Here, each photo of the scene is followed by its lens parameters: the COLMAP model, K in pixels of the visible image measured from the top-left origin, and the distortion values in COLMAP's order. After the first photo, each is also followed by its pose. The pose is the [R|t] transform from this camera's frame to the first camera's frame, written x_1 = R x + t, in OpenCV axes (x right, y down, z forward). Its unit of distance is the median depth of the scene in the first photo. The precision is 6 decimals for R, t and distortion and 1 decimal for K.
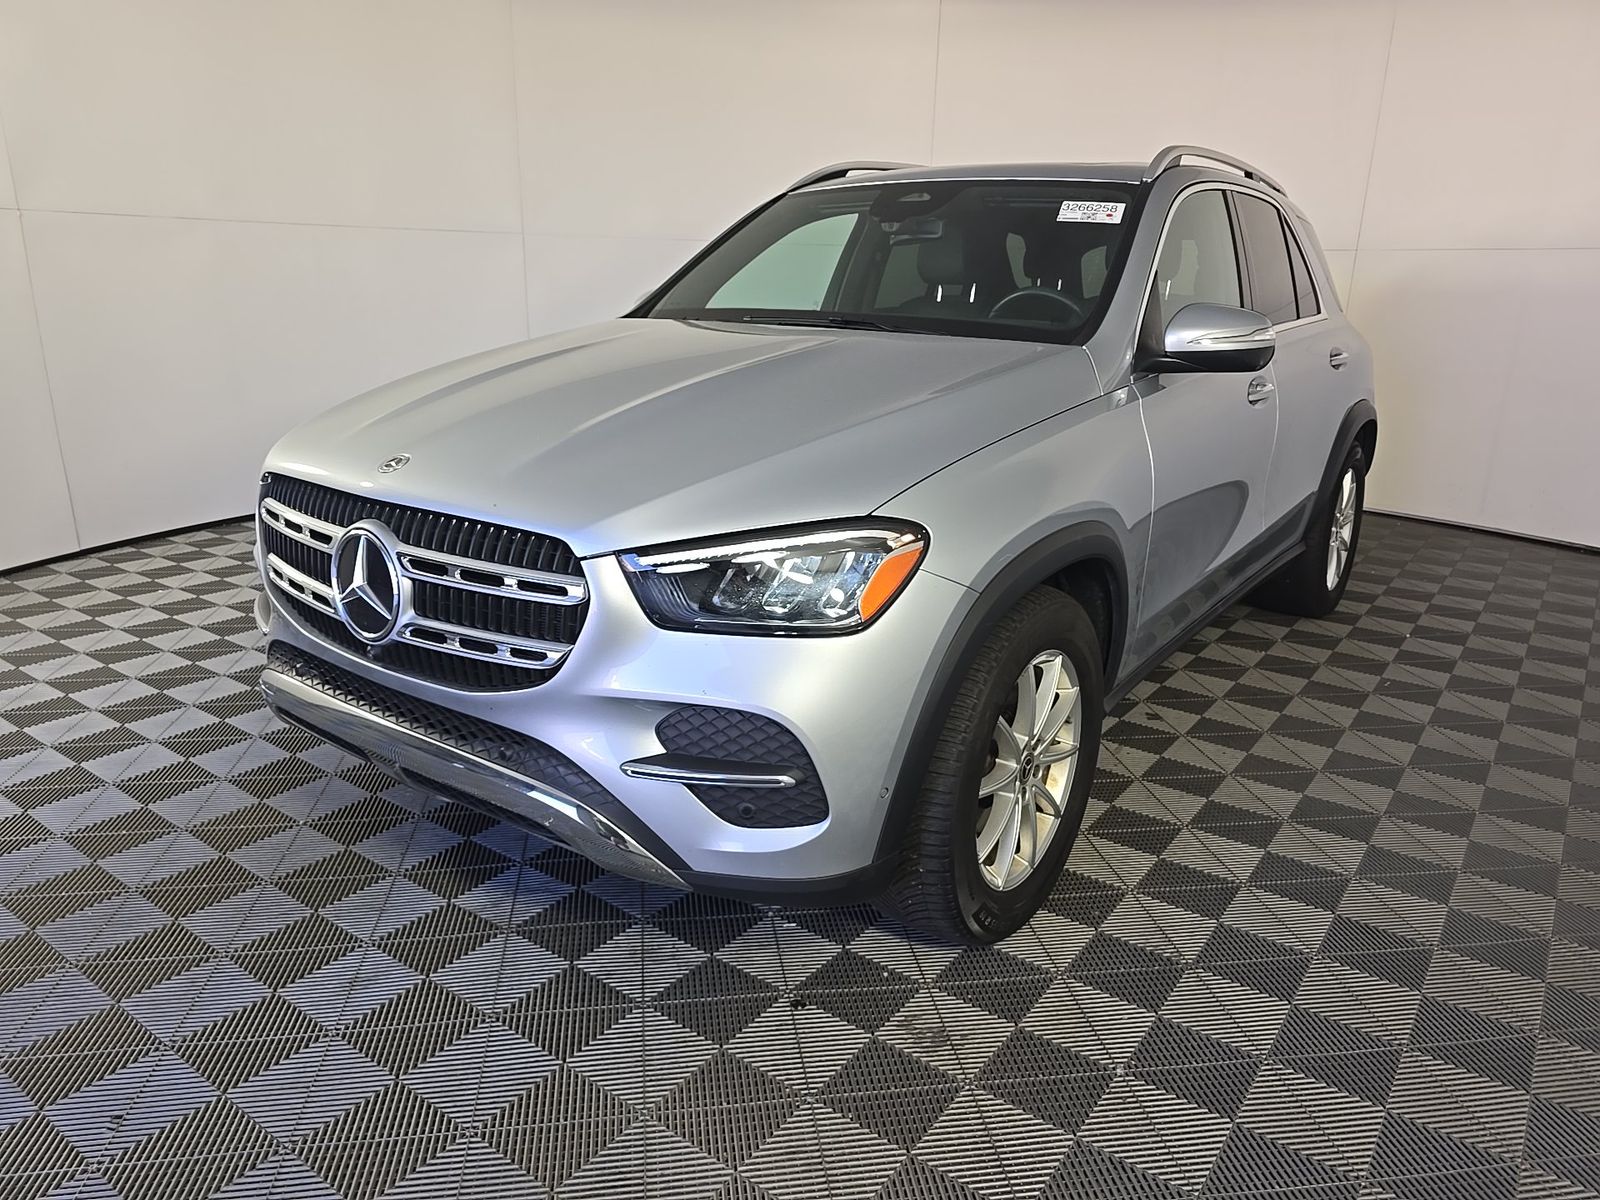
lens RADIAL K [[1072.5, 0, 811.5], [0, 1072.5, 600.2], [0, 0, 1]] dist [0.006678, 0.000988]
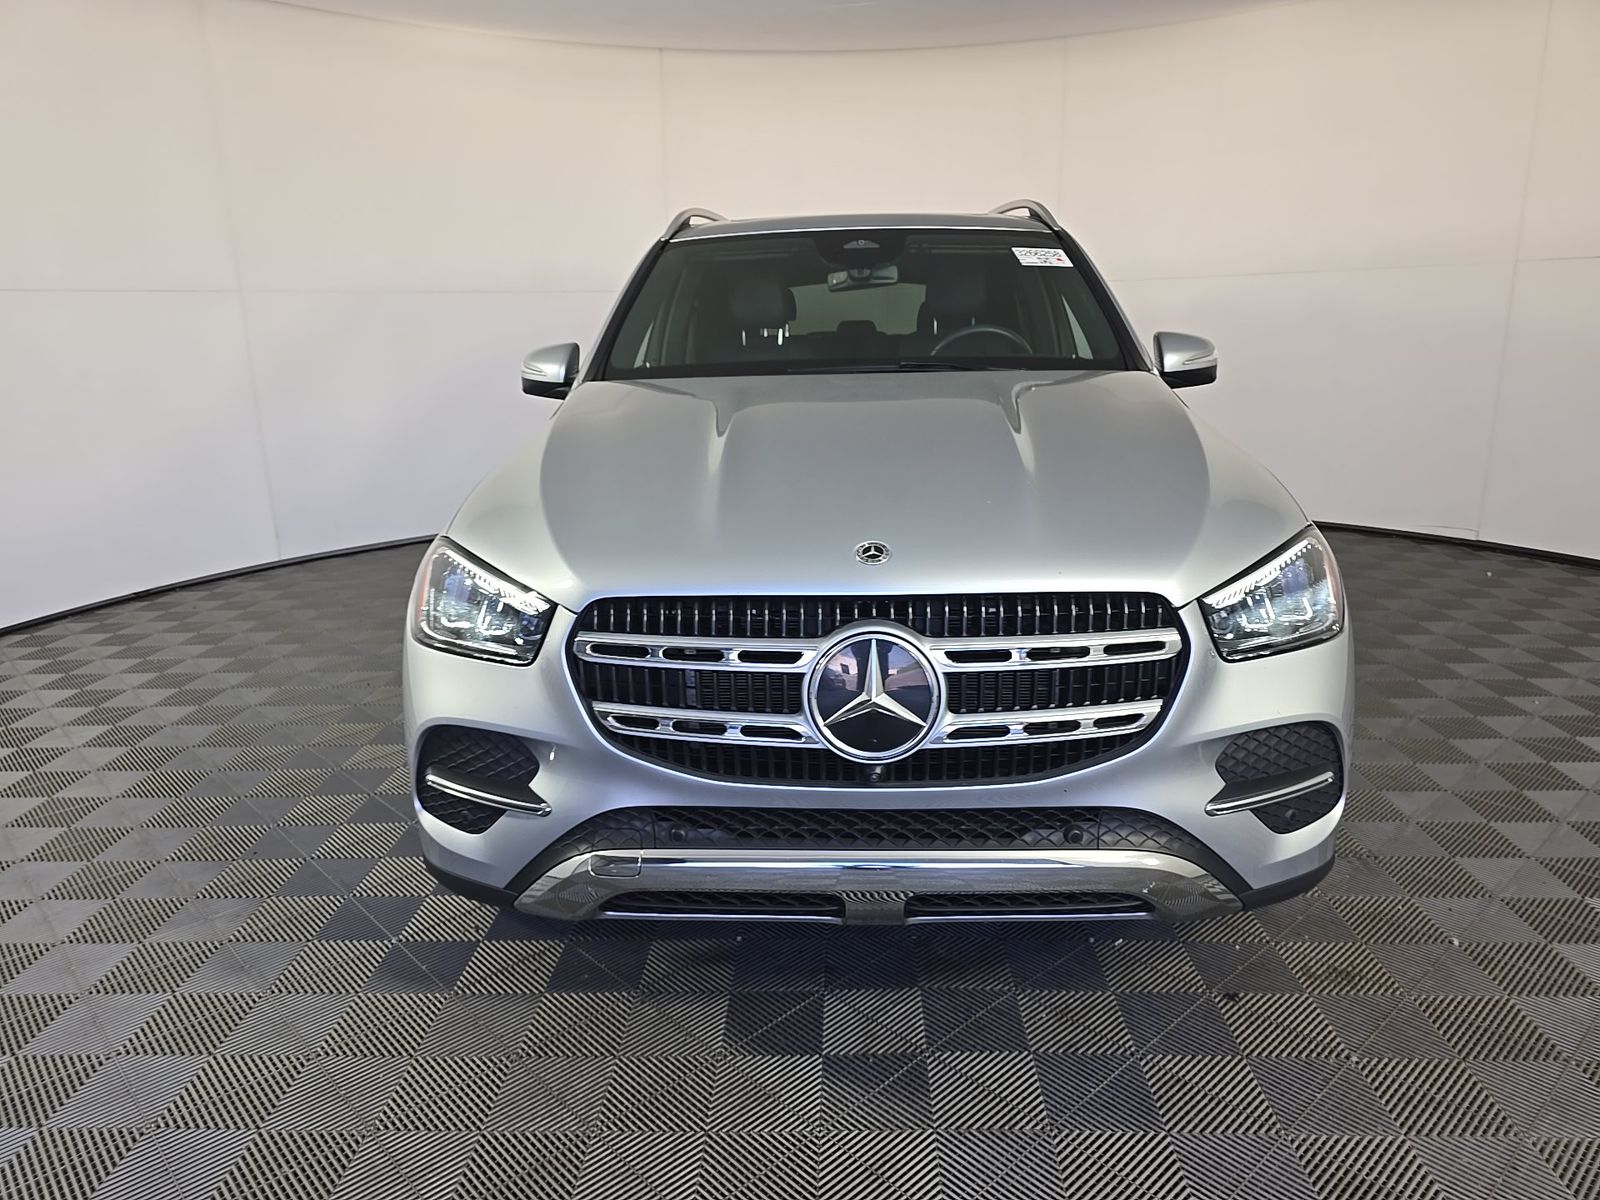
lens RADIAL K [[1072.5, 0, 811.5], [0, 1072.5, 600.2], [0, 0, 1]] dist [0.006678, 0.000988]
pose [[0.827602, -0.172122, 0.534274, -0.935583], [0.190302, 0.981492, 0.021417, -0.120772], [-0.528072, 0.083949, 0.845040, 0.316033]]
